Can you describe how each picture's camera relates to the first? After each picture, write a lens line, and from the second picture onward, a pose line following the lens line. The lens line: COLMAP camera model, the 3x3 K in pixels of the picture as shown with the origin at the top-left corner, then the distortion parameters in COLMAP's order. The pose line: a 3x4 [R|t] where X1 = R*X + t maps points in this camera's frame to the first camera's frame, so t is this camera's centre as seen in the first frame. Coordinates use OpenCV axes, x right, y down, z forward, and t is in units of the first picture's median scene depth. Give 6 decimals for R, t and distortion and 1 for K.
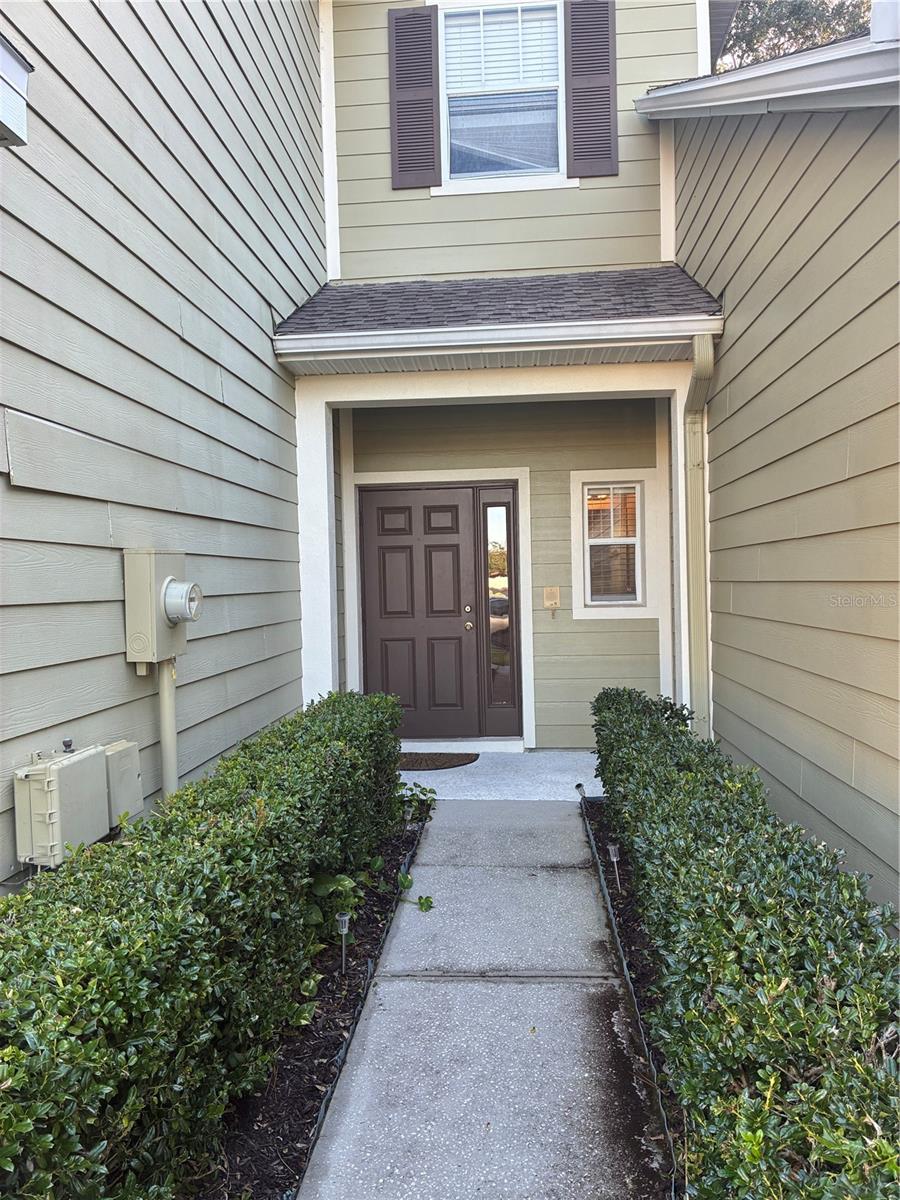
lens RADIAL K [[909.2, 0, 449.9], [0, 909.2, 601.6], [0, 0, 1]] dist [0.033816, -0.022573]
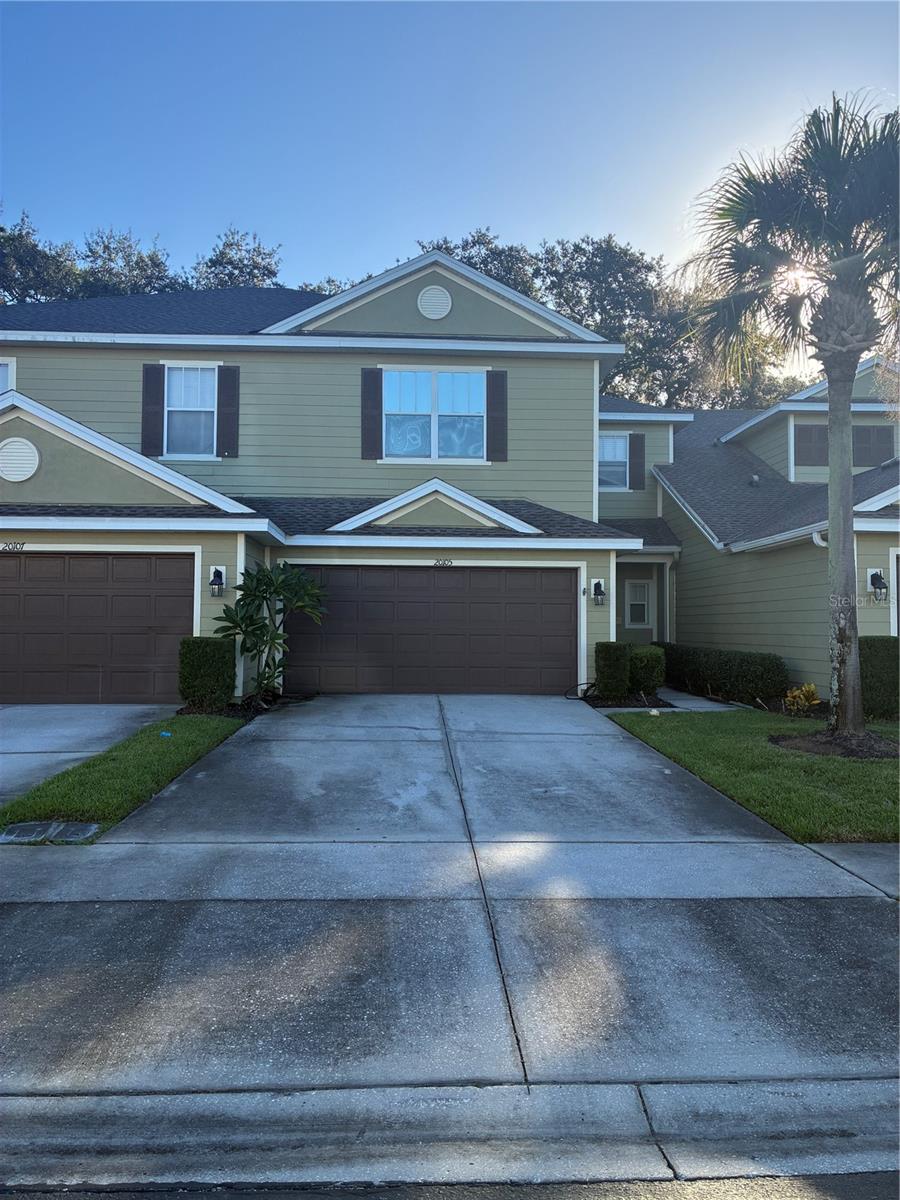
lens RADIAL K [[909.2, 0, 450.2], [0, 909.2, 598.3], [0, 0, 1]] dist [0.033816, -0.022573]
pose [[0.990925, 0.028323, 0.131401, -0.909015], [-0.022139, 0.998588, -0.048288, 0.085508], [-0.132583, 0.044941, 0.990153, -2.074586]]
